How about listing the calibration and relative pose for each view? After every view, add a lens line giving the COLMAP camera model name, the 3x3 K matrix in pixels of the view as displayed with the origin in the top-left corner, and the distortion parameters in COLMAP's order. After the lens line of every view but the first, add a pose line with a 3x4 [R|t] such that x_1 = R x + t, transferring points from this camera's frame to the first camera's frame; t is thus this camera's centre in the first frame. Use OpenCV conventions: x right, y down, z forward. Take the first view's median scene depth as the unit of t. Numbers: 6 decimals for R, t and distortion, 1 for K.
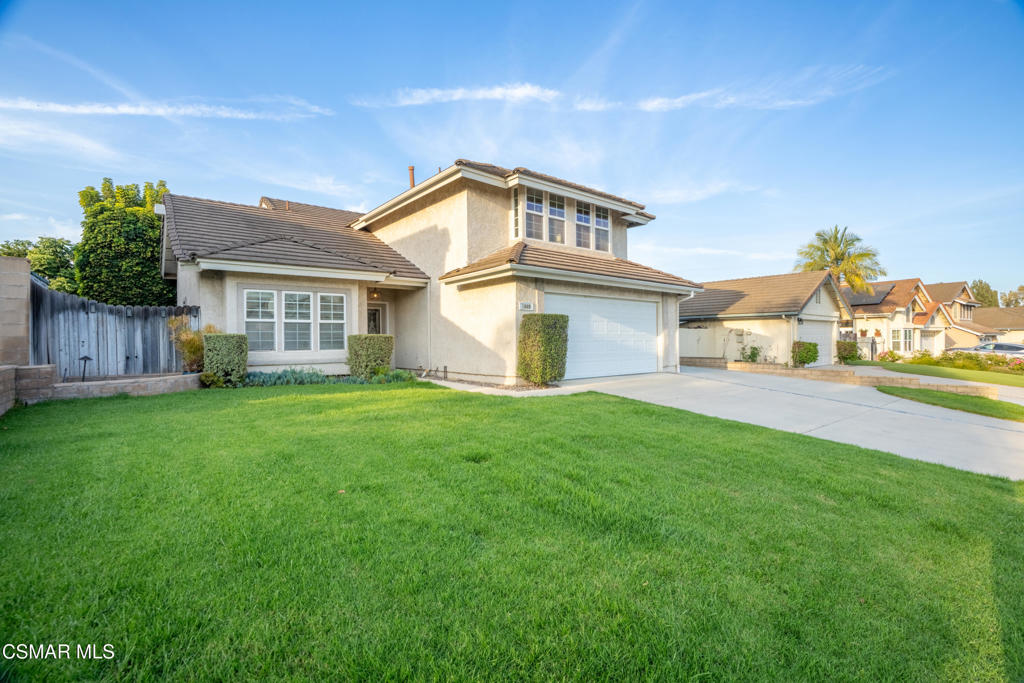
lens RADIAL K [[477.8, 0, 512.0], [0, 477.8, 341.5], [0, 0, 1]] dist [-0.064203, 0.023981]
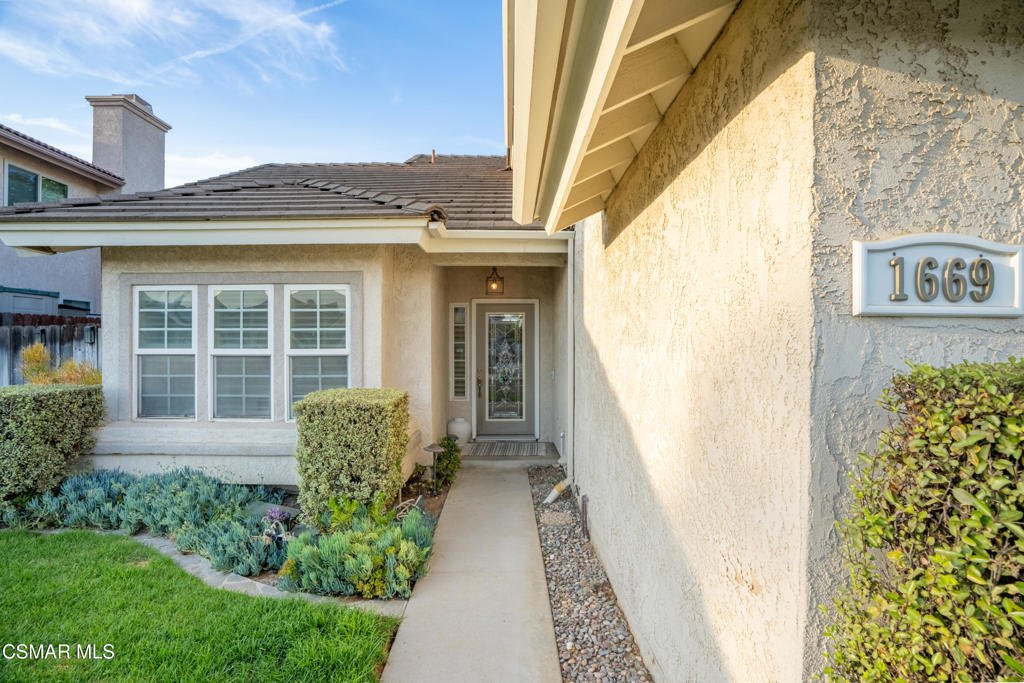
lens RADIAL K [[477.8, 0, 512.0], [0, 477.8, 341.5], [0, 0, 1]] dist [-0.064203, 0.023981]
pose [[0.777299, 0.011569, -0.629024, 0.018889], [-0.009072, 0.999933, 0.007180, -0.057483], [0.629065, 0.000126, 0.777352, 0.805838]]
